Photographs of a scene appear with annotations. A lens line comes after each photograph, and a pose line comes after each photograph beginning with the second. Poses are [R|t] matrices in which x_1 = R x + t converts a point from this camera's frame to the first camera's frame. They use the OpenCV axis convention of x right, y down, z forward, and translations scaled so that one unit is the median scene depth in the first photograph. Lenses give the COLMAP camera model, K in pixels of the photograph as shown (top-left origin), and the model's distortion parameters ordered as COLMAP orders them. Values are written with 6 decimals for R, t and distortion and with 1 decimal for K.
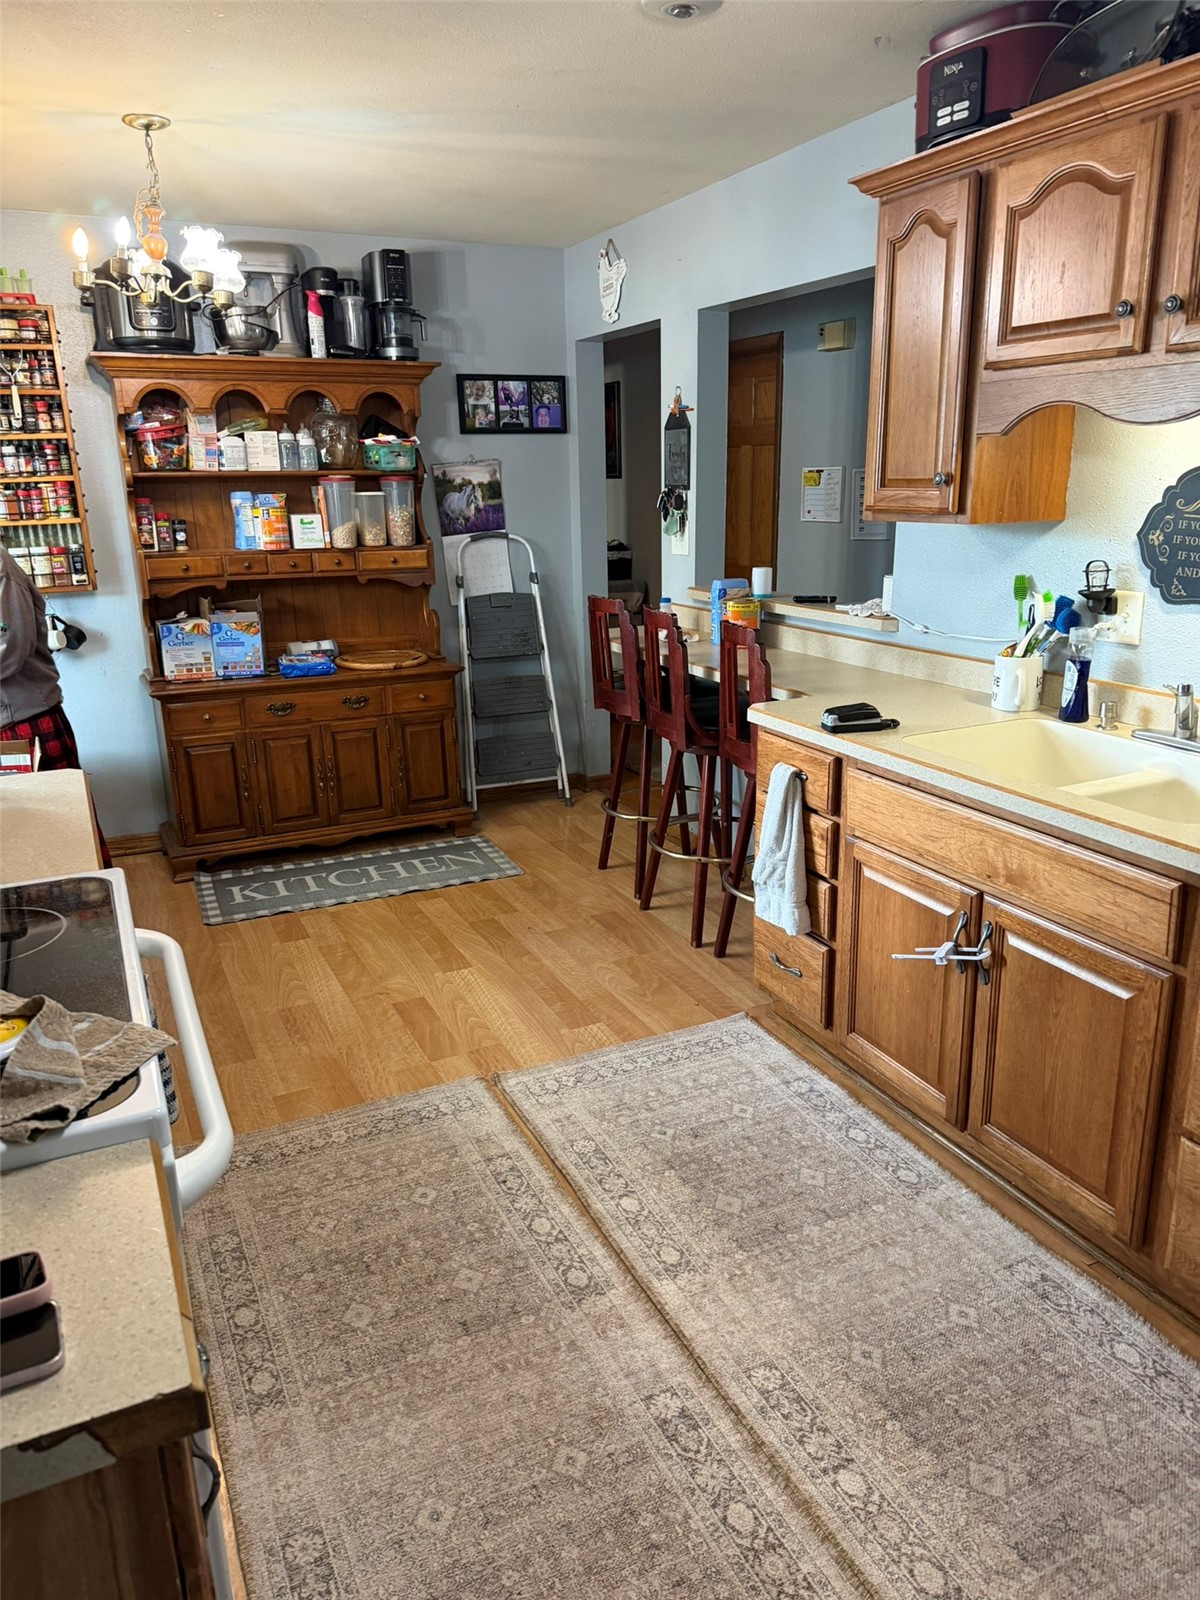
lens RADIAL K [[1131.2, 0, 598.5], [0, 1131.2, 795.0], [0, 0, 1]] dist [0.004553, -0.018801]
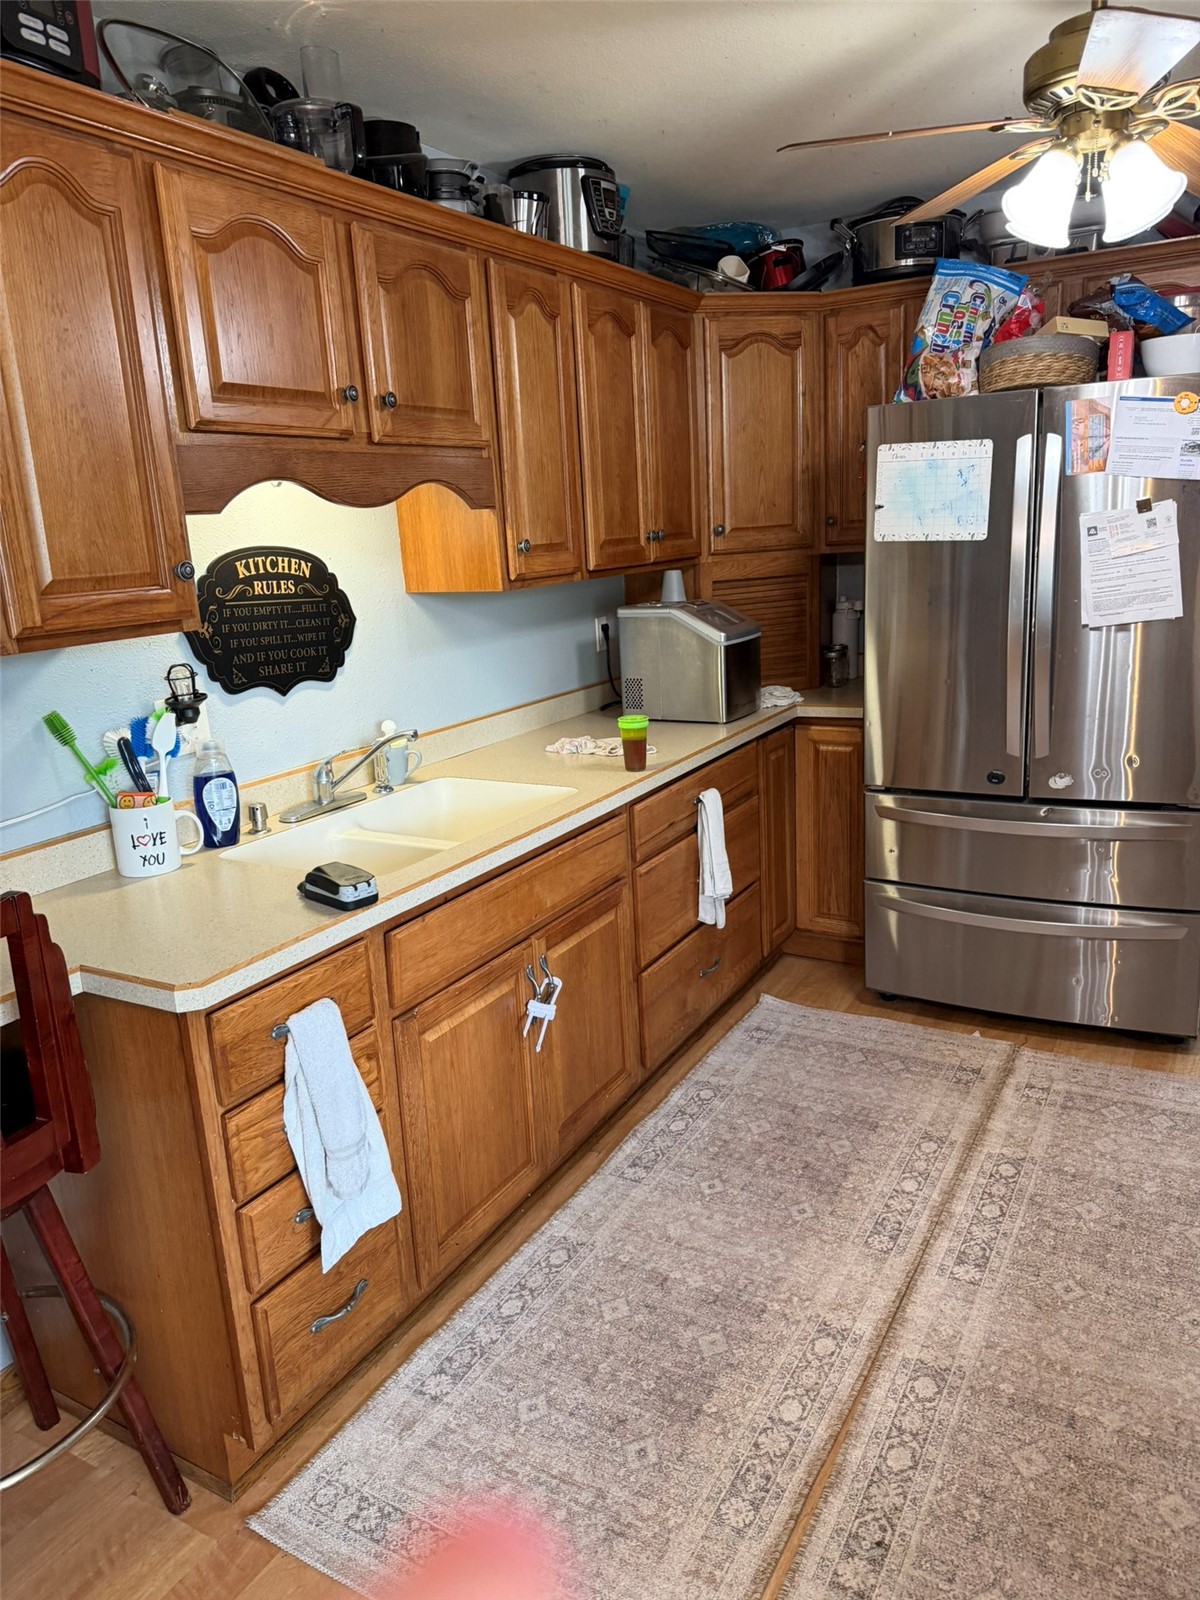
lens RADIAL K [[1131.2, 0, 596.6], [0, 1131.2, 806.9], [0, 0, 1]] dist [0.004553, -0.018801]
pose [[-0.569525, -0.161152, 0.806022, -0.570174], [0.287096, 0.879835, 0.378769, -0.441968], [-0.770206, 0.447124, -0.454822, 1.520739]]
